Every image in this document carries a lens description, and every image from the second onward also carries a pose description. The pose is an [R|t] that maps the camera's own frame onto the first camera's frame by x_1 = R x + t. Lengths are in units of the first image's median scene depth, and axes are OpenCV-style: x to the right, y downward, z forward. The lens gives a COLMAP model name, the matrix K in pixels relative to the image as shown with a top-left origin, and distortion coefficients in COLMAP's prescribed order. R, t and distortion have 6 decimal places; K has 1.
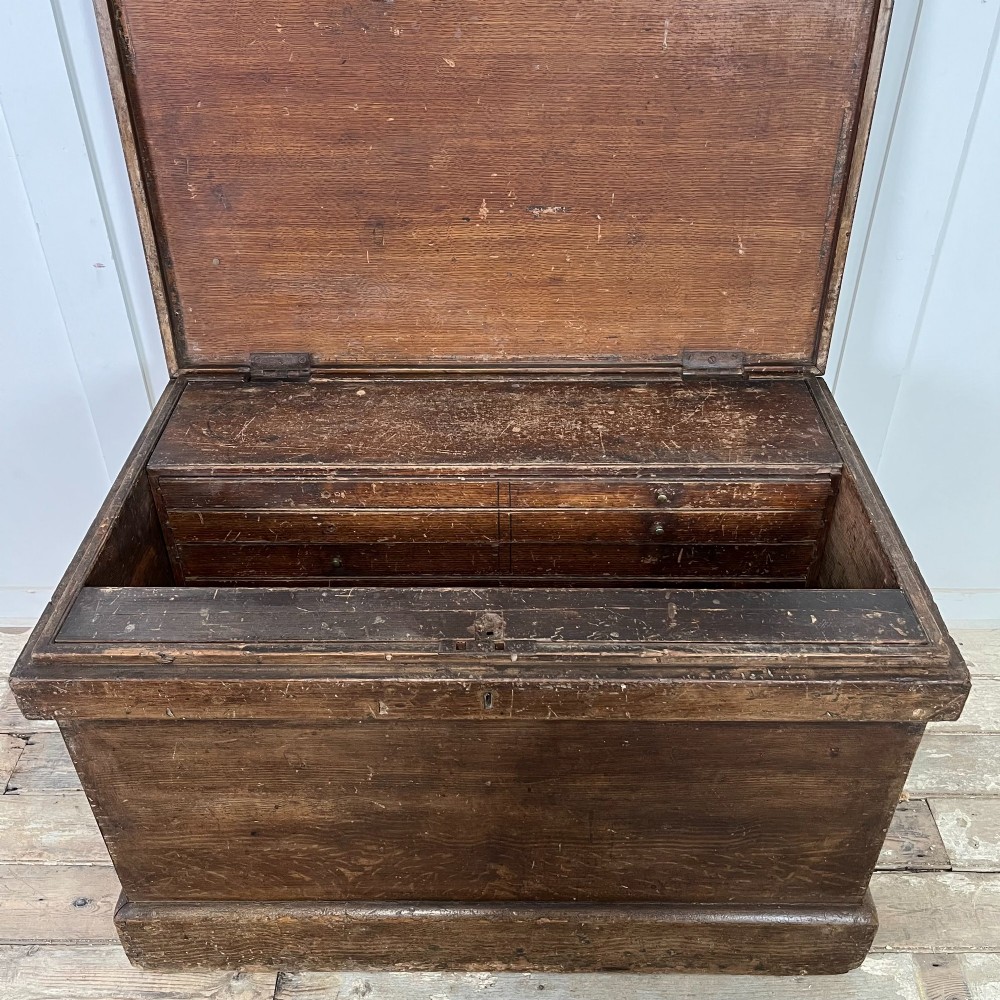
lens RADIAL K [[1018.1, 0, 497.2], [0, 1018.1, 512.5], [0, 0, 1]] dist [0.016409, 0.000000]
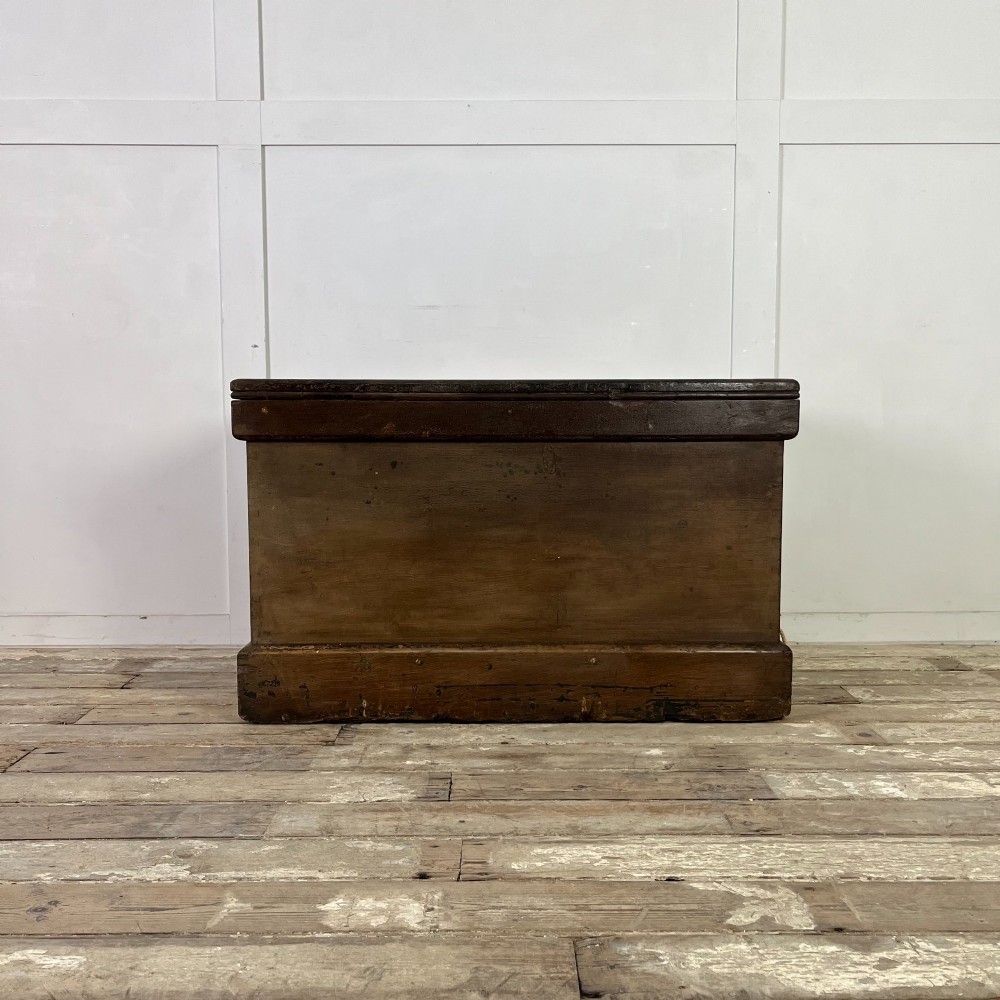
lens RADIAL K [[1018.1, 0, 500.4], [0, 1018.1, 482.9], [0, 0, 1]] dist [0.016409, 0.000000]
pose [[0.999924, 0.002392, 0.012075, -0.032327], [0.004497, 0.842142, -0.539237, 0.975087], [-0.011459, 0.539251, 0.842067, -0.279155]]
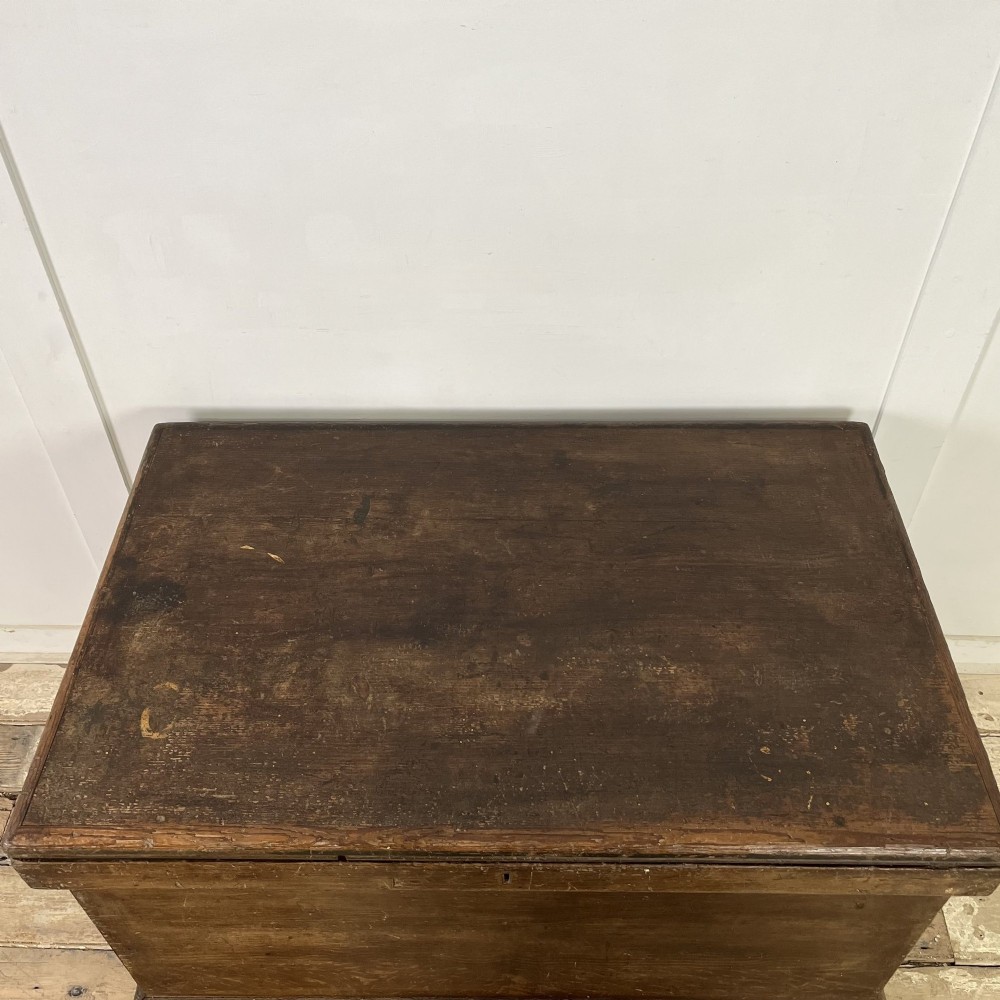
lens RADIAL K [[1018.1, 0, 491.7], [0, 1018.1, 502.5], [0, 0, 1]] dist [0.016409, 0.000000]
pose [[0.999989, -0.000690, -0.004684, -0.015111], [0.001368, 0.989211, 0.146489, -0.261264], [0.004532, -0.146494, 0.989201, 0.077565]]
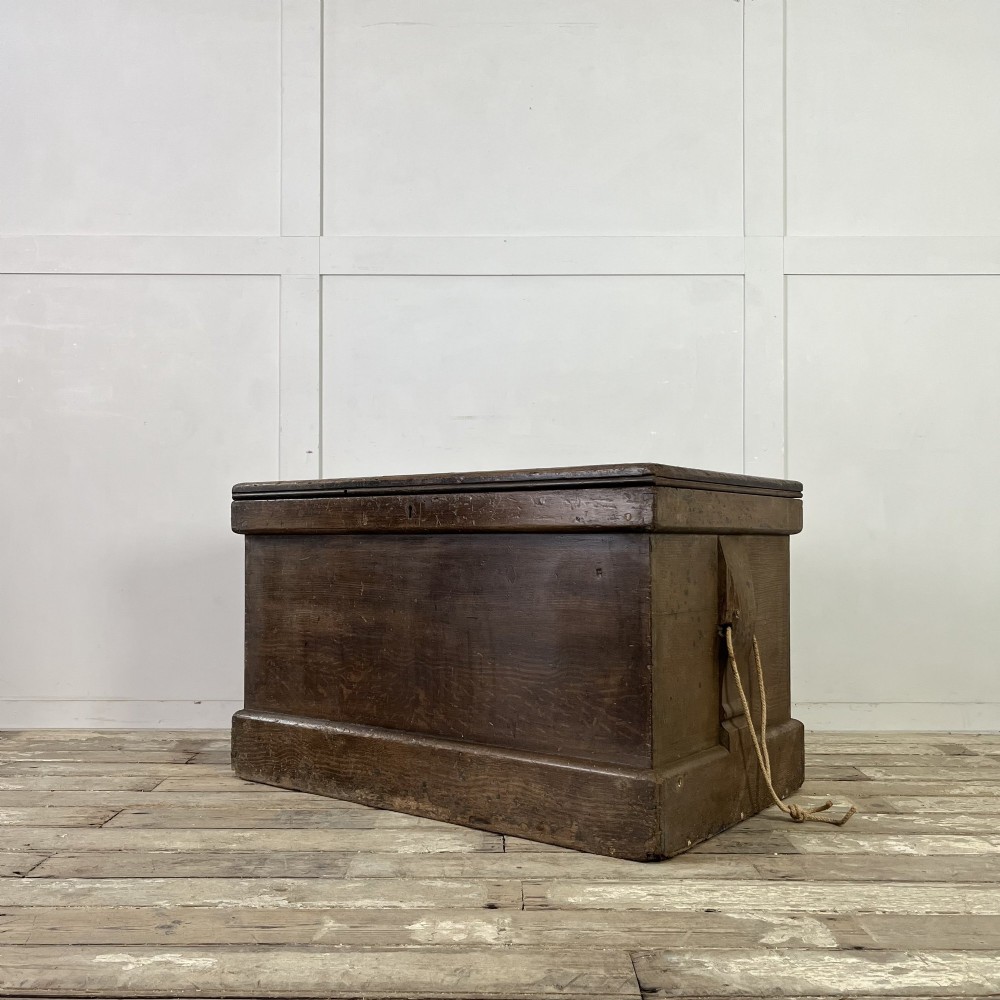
lens RADIAL K [[1018.1, 0, 489.6], [0, 1018.1, 493.7], [0, 0, 1]] dist [0.016409, 0.000000]
pose [[0.999967, 0.007647, -0.002670, -0.093615], [-0.007655, 0.784428, -0.620172, 1.097964], [-0.002648, 0.620172, 0.784461, -0.404507]]
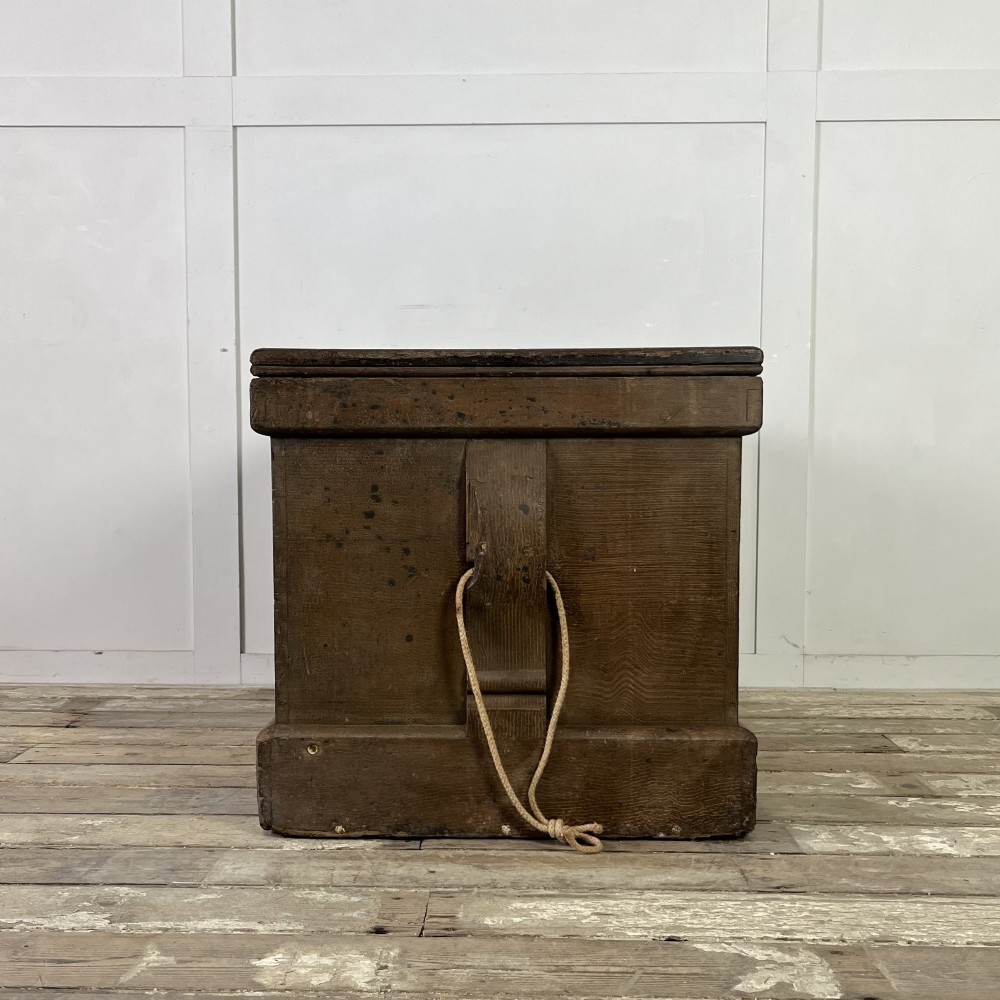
lens RADIAL K [[1108.5, 0, 481.4], [0, 1108.5, 523.0], [0, 0, 1]] dist [0.016620, 0.000000]
pose [[0.999755, 0.008465, -0.020467, 0.003479], [-0.018286, 0.836870, -0.547096, 0.980853], [0.012497, 0.547336, 0.836819, -0.196024]]
